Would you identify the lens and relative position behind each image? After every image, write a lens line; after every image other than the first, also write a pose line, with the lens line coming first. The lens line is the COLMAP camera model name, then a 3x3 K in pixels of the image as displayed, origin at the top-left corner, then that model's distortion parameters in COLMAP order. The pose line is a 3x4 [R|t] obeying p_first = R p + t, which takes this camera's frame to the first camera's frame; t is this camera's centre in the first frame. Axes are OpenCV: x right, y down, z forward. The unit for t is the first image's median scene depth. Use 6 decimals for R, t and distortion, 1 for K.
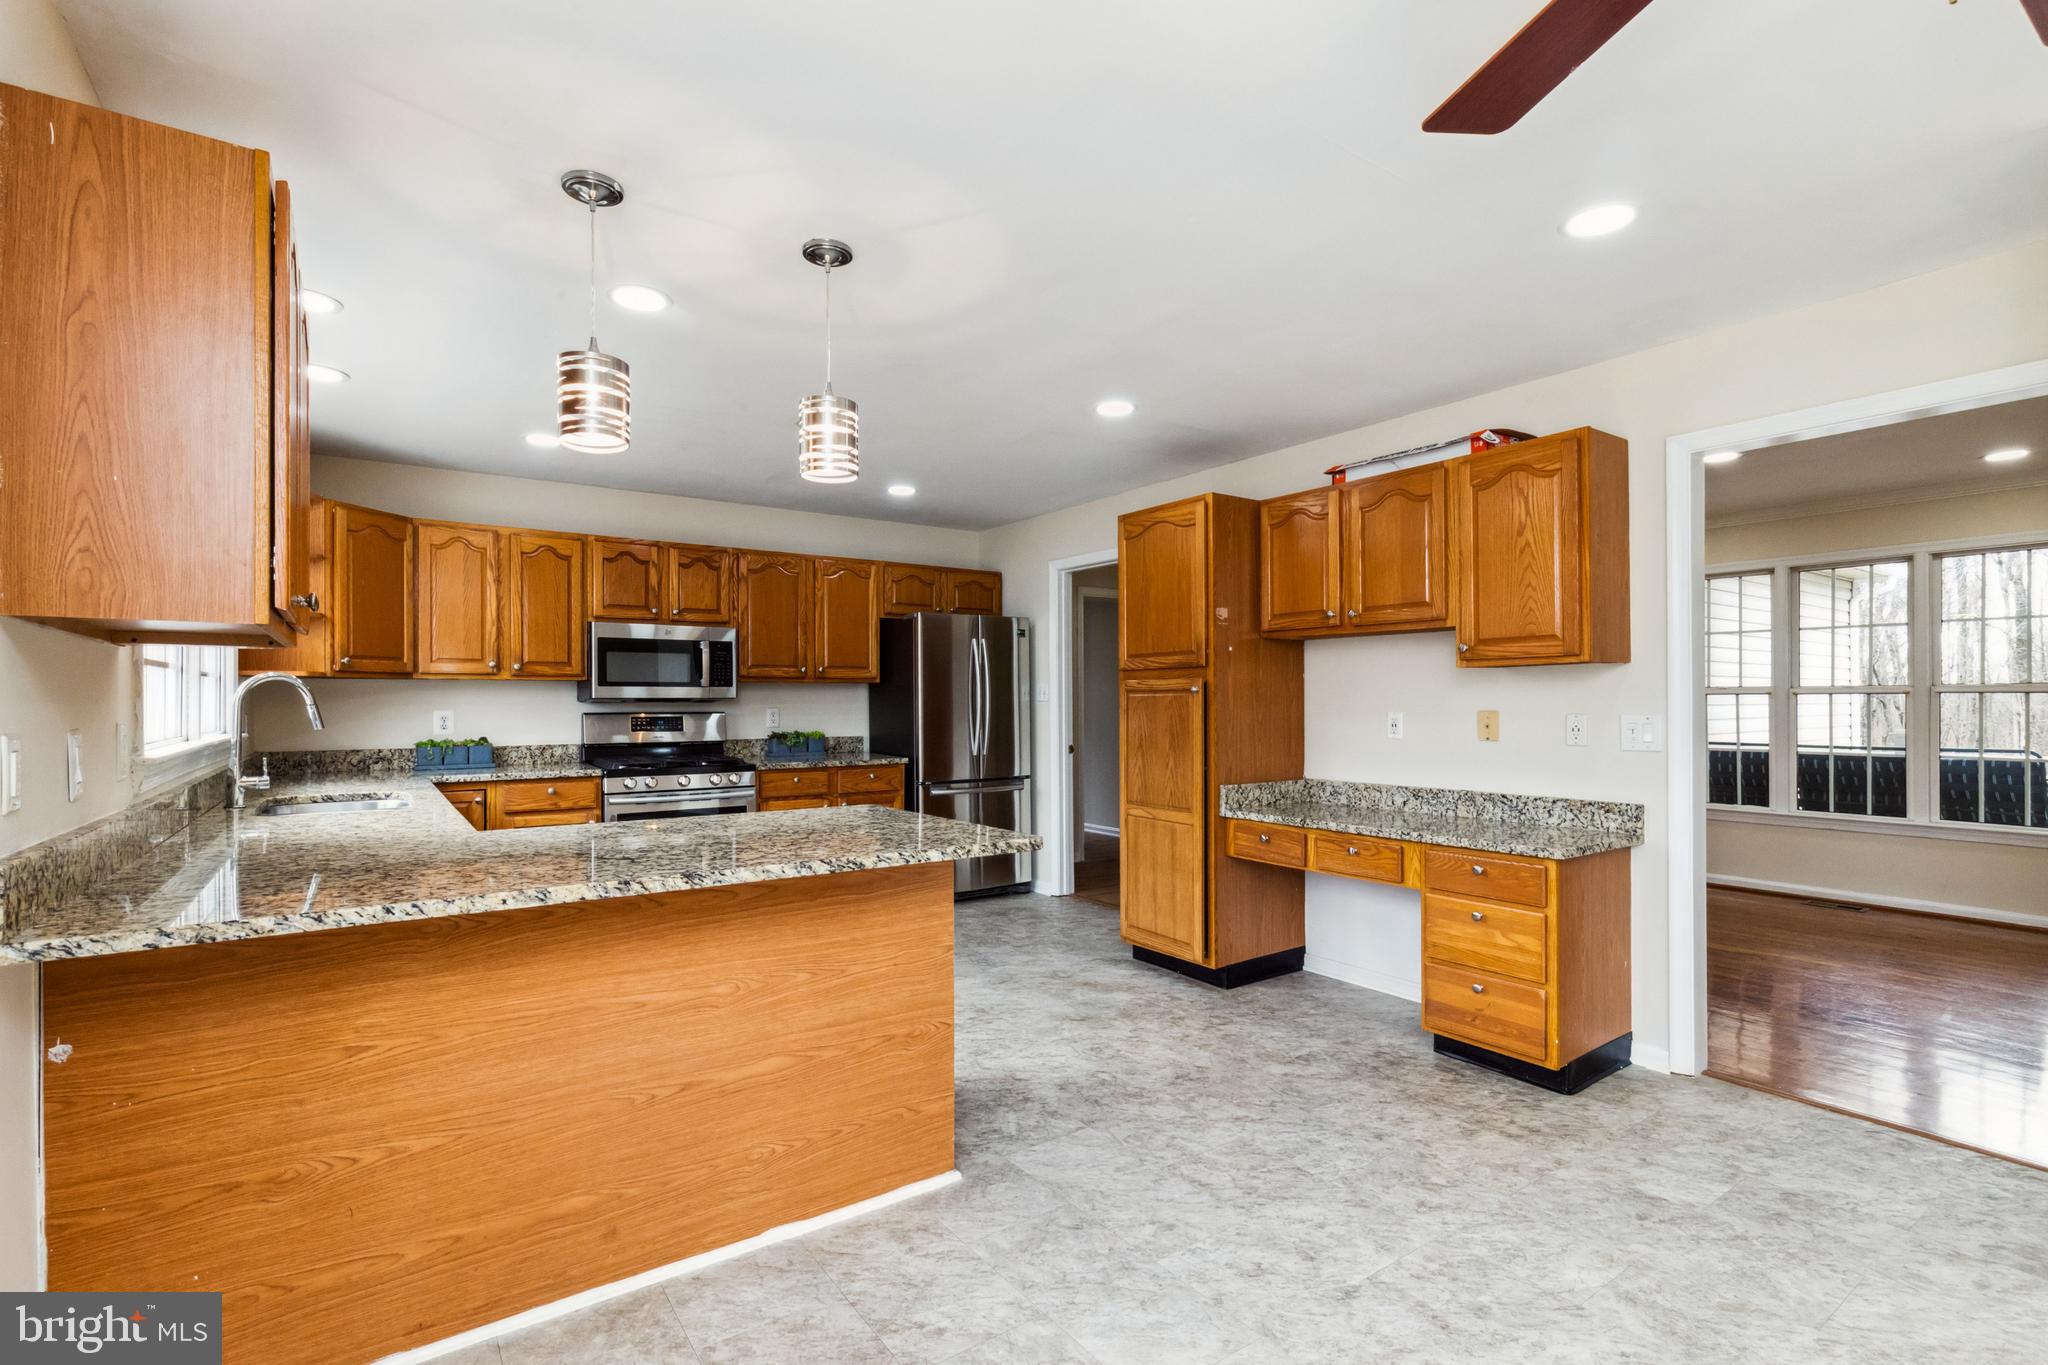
lens RADIAL K [[944.3, 0, 1022.0], [0, 944.3, 694.3], [0, 0, 1]] dist [0.002995, 0.000103]
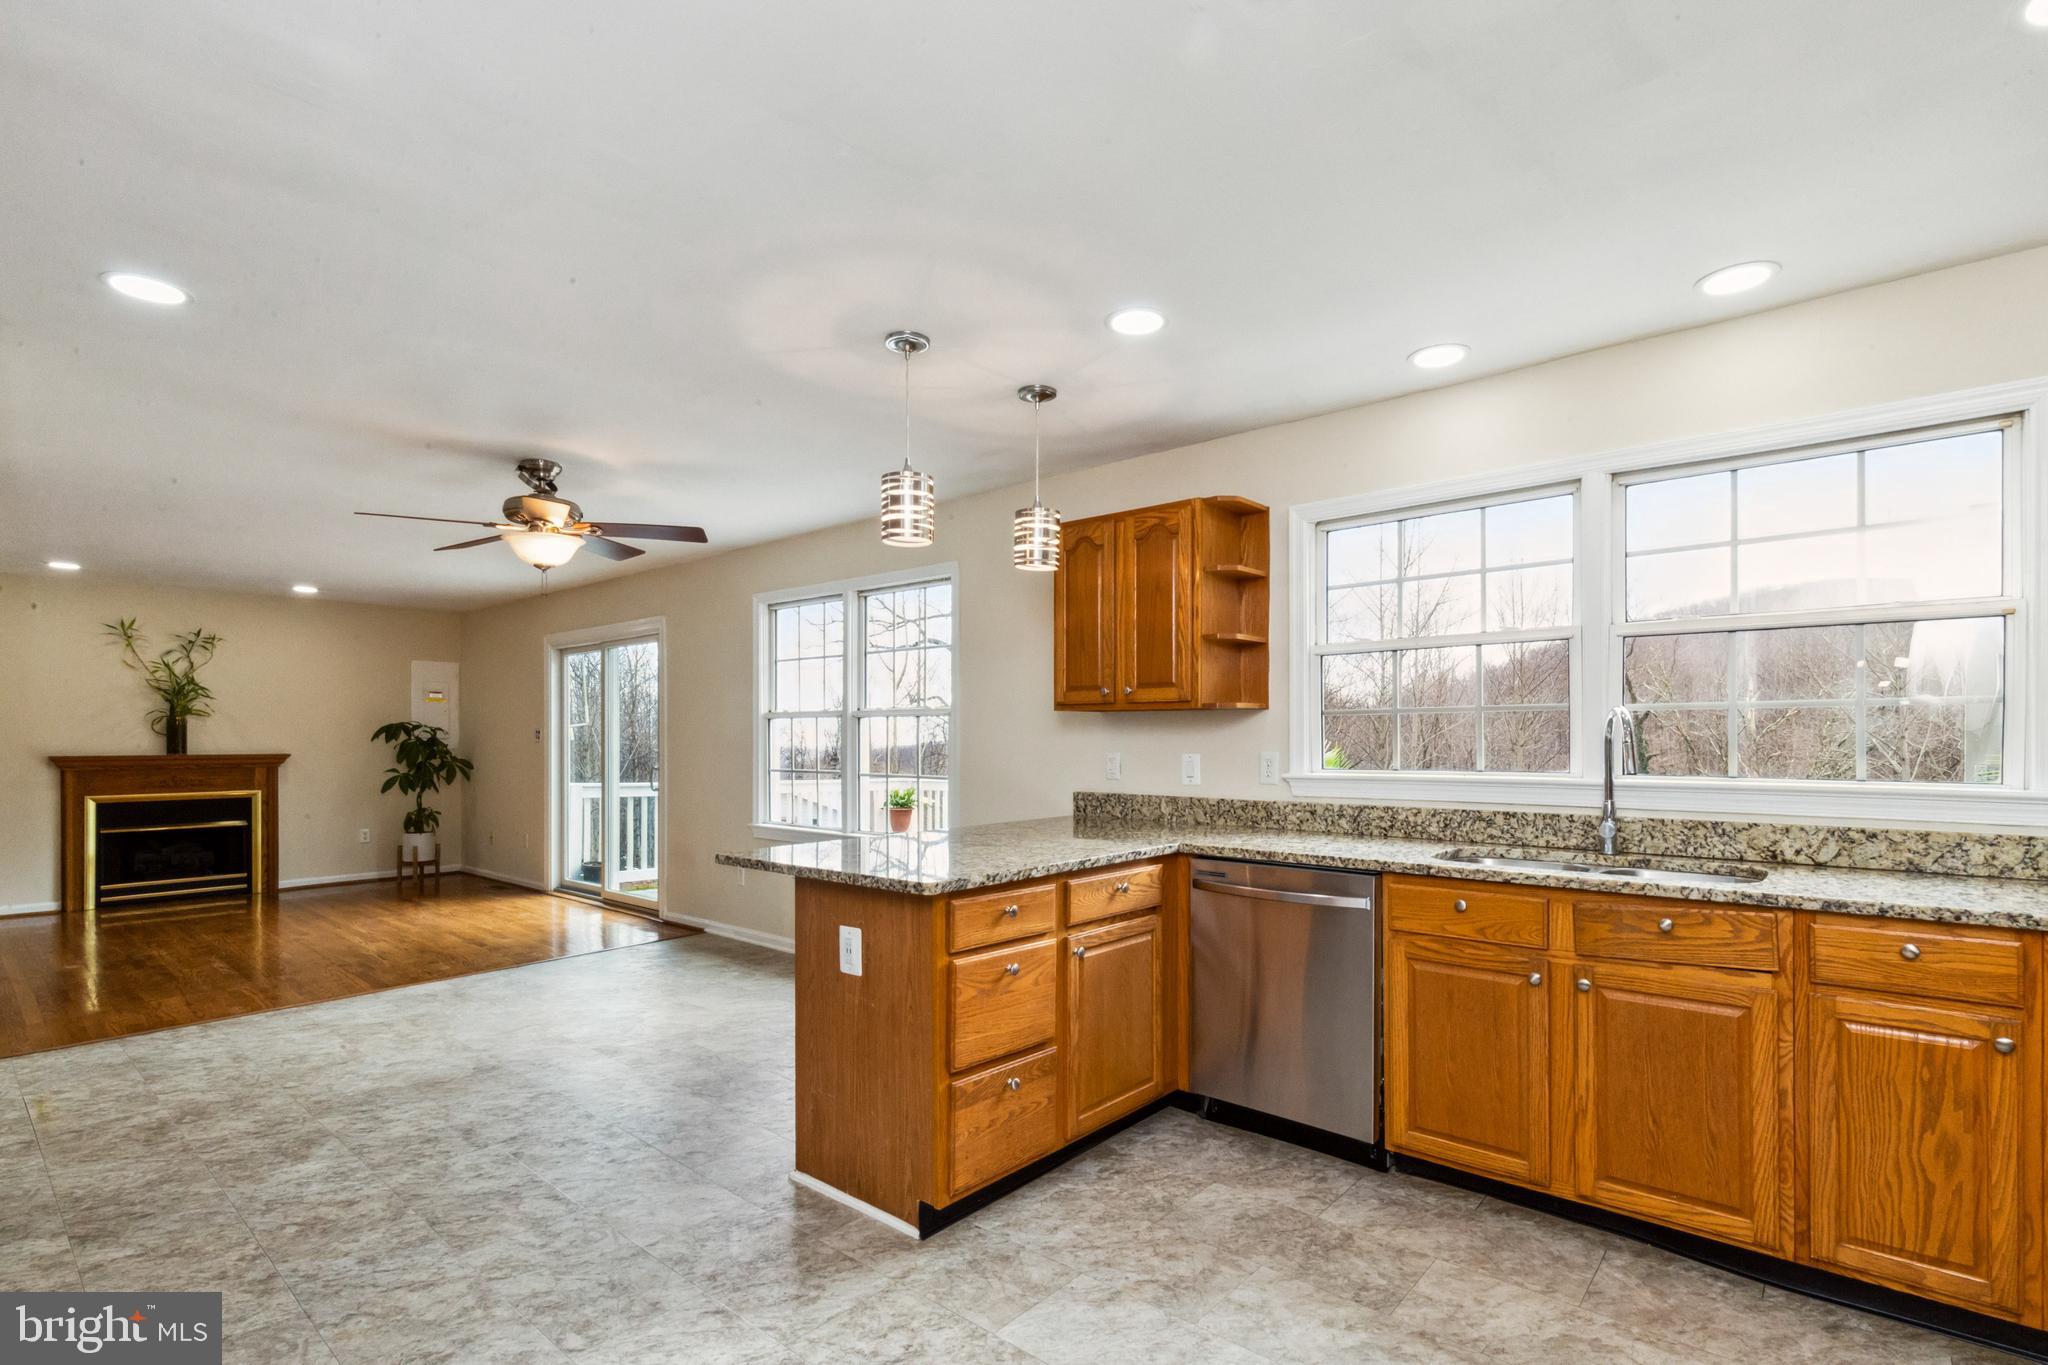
lens RADIAL K [[944.3, 0, 1017.9], [0, 944.3, 741.5], [0, 0, 1]] dist [0.002995, 0.000103]
pose [[-0.972192, 0.004949, -0.234134, -0.036520], [0.005590, 0.999982, -0.002075, 0.005807], [0.234119, -0.003326, -0.972202, 1.138861]]
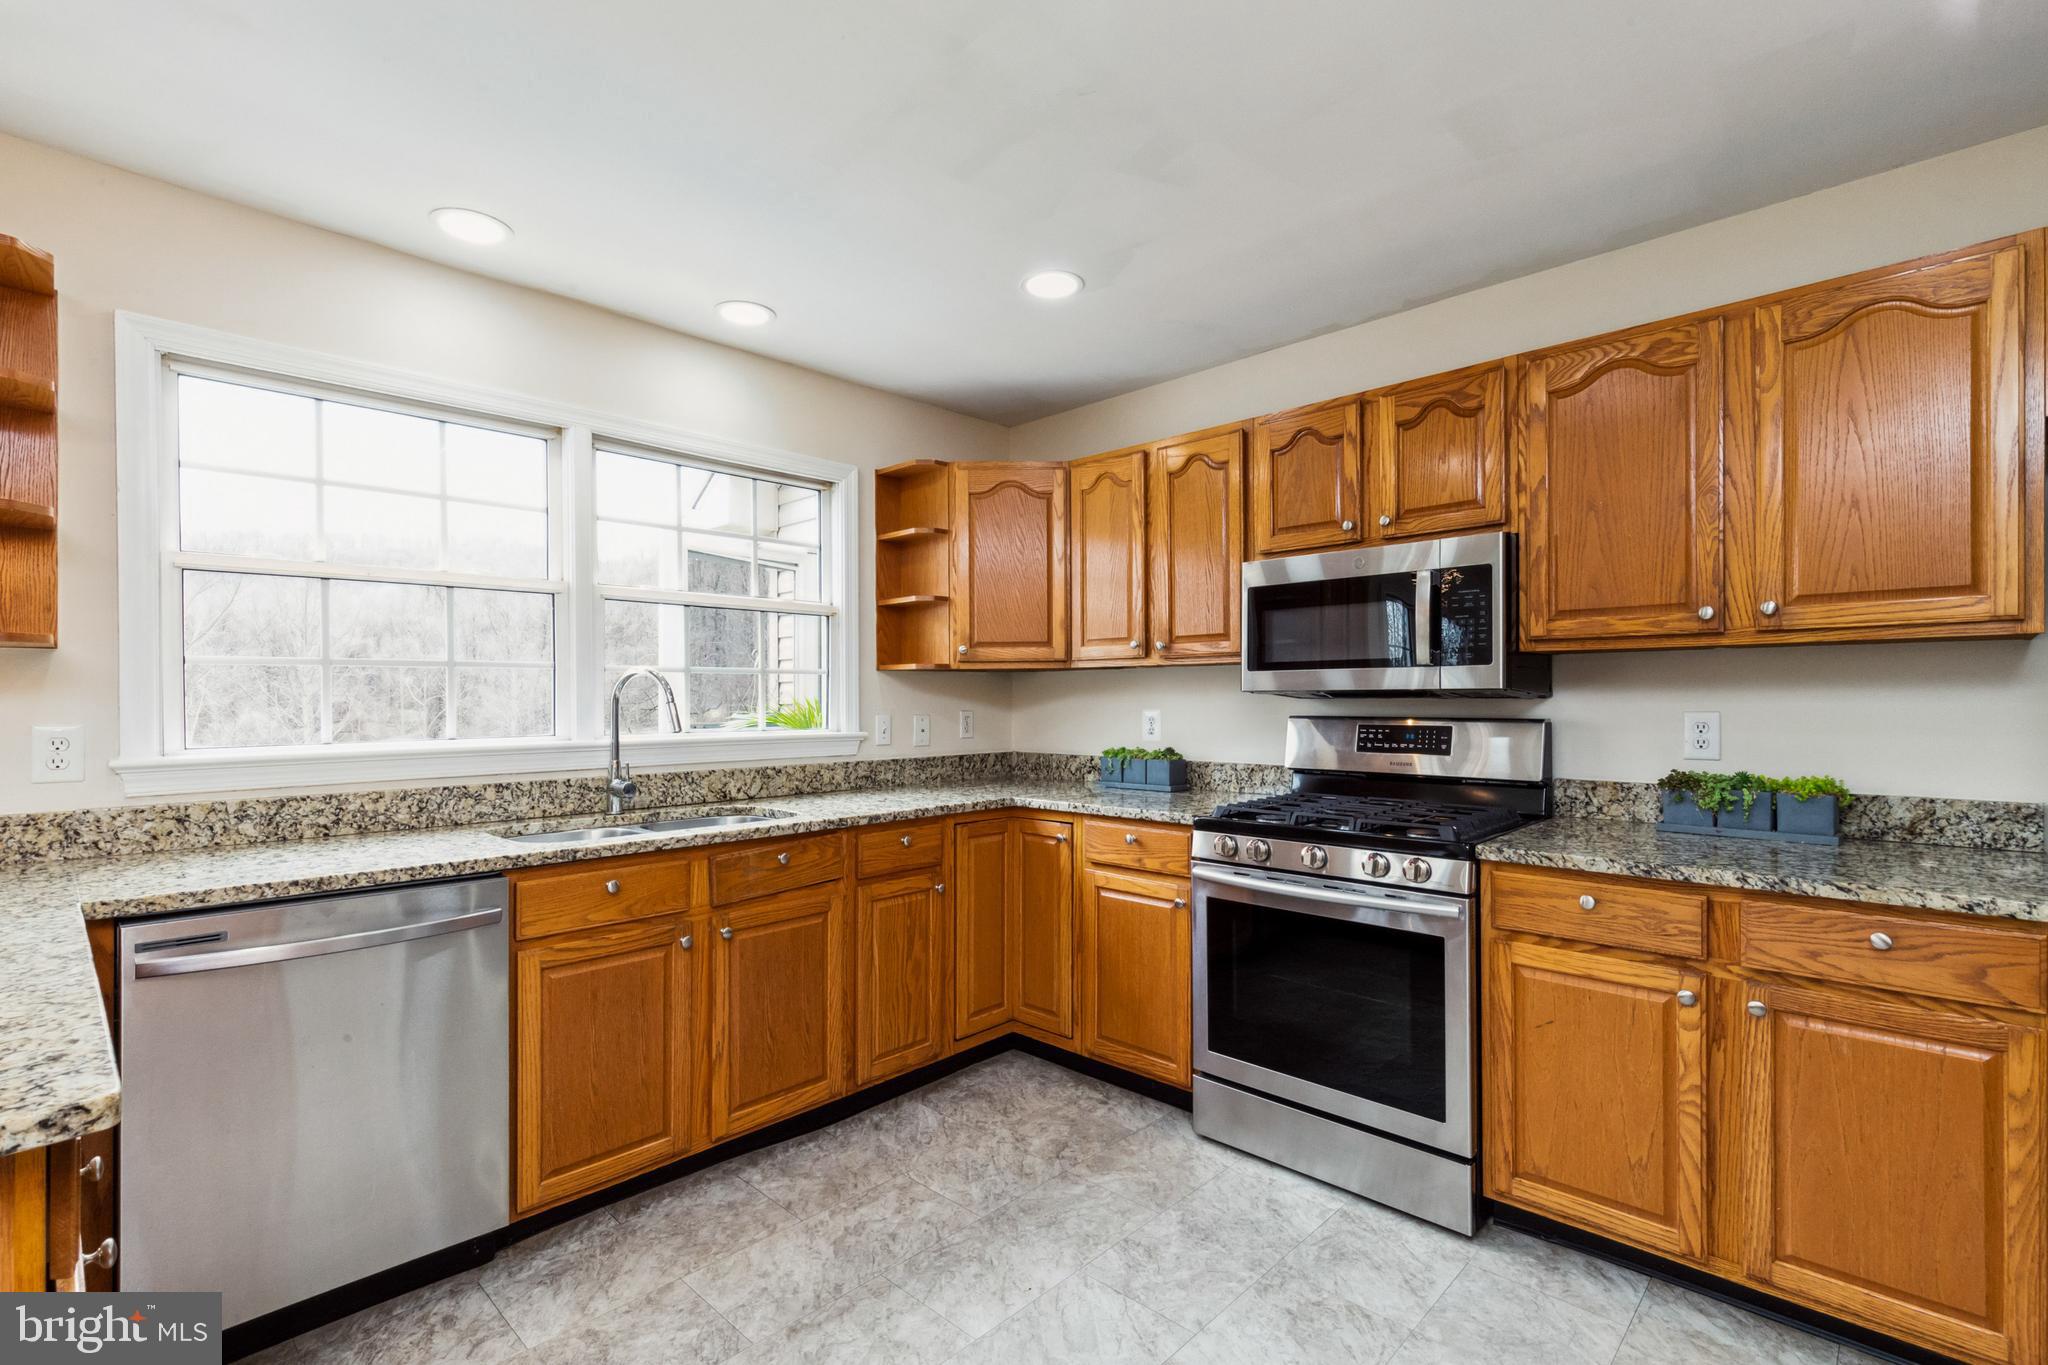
lens RADIAL K [[944.3, 0, 1028.9], [0, 944.3, 696.2], [0, 0, 1]] dist [0.002995, 0.000103]
pose [[0.192521, 0.000251, -0.981293, 0.104784], [0.010583, 0.999941, 0.002332, 0.004343], [0.981236, -0.010834, 0.192507, 0.778769]]
